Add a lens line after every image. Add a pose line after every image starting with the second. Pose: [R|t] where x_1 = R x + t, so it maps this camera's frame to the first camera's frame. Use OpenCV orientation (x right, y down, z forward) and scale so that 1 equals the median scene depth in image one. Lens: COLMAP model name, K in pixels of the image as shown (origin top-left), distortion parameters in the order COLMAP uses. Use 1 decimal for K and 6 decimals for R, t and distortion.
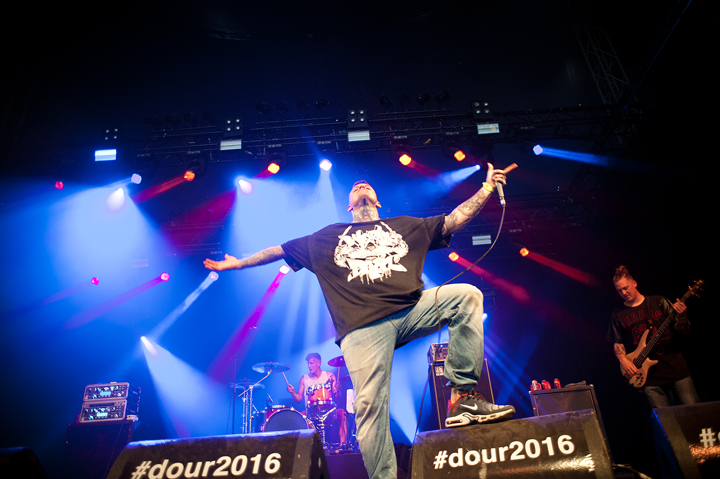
lens RADIAL K [[491.5, 0, 356.5], [0, 491.5, 240.1], [0, 0, 1]] dist [-0.024075, 0.015880]
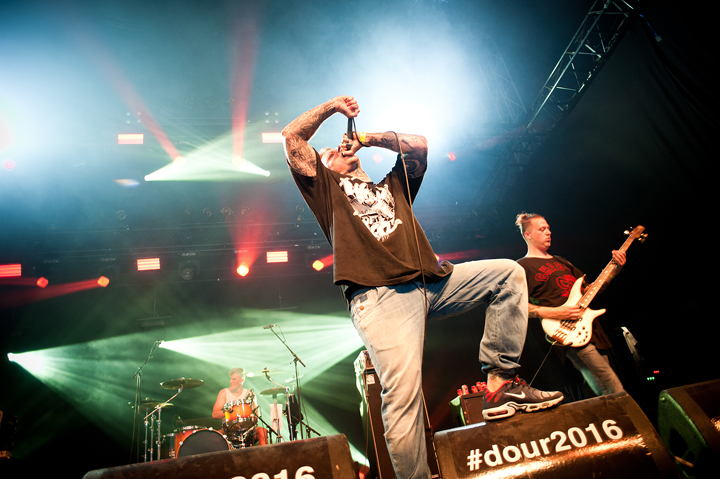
lens RADIAL K [[491.5, 0, 362.0], [0, 491.5, 241.3], [0, 0, 1]] dist [-0.024075, 0.015880]
pose [[0.972124, 0.018455, 0.233740, -0.250444], [-0.011276, 0.999424, -0.032015, 0.091234], [-0.234196, 0.028487, 0.971772, 0.190480]]
